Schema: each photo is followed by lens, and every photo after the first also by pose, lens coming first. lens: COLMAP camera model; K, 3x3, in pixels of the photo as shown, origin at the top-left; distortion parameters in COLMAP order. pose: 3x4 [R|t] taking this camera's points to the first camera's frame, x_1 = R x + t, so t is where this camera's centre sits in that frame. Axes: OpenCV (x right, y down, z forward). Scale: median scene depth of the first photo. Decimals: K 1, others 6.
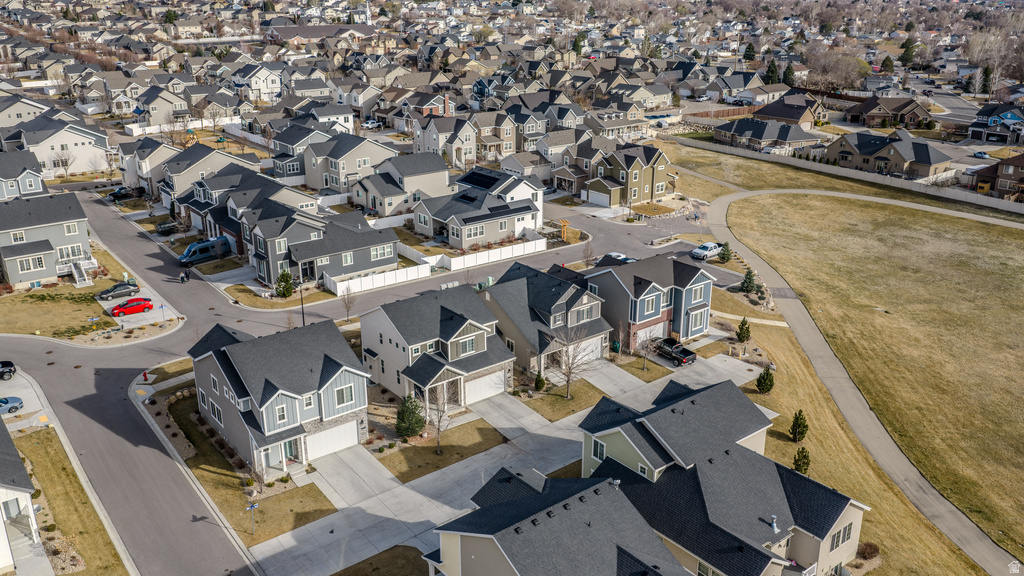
lens RADIAL K [[841.7, 0, 512.5], [0, 841.7, 288.1], [0, 0, 1]] dist [0.018594, -0.032836]
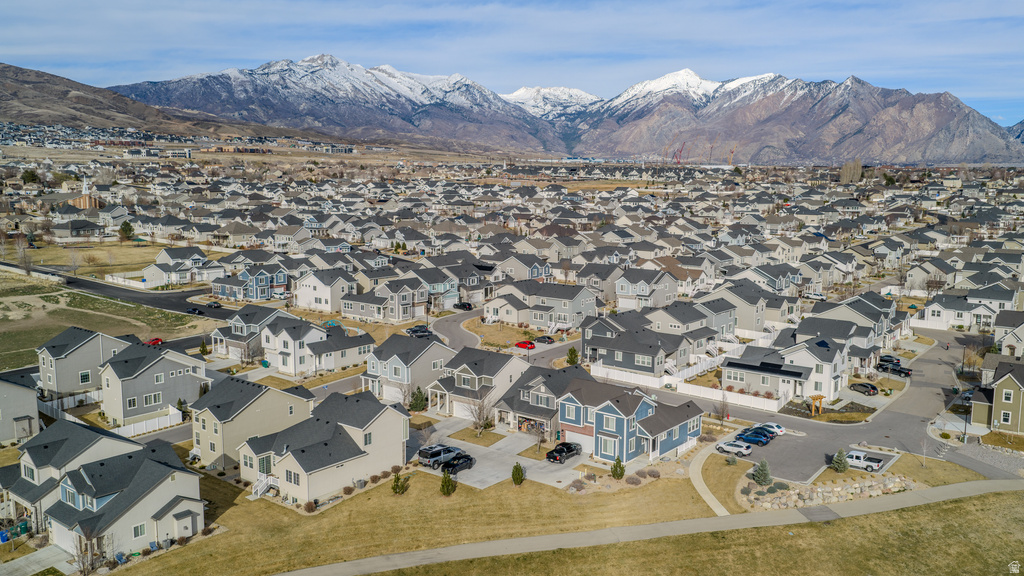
lens RADIAL K [[841.7, 0, 512.4], [0, 841.7, 288.2], [0, 0, 1]] dist [0.018594, -0.032836]
pose [[0.254875, 0.151325, -0.955060, 0.956771], [-0.328958, 0.942339, 0.061521, -0.150249], [0.909299, 0.298494, 0.289958, 0.354008]]
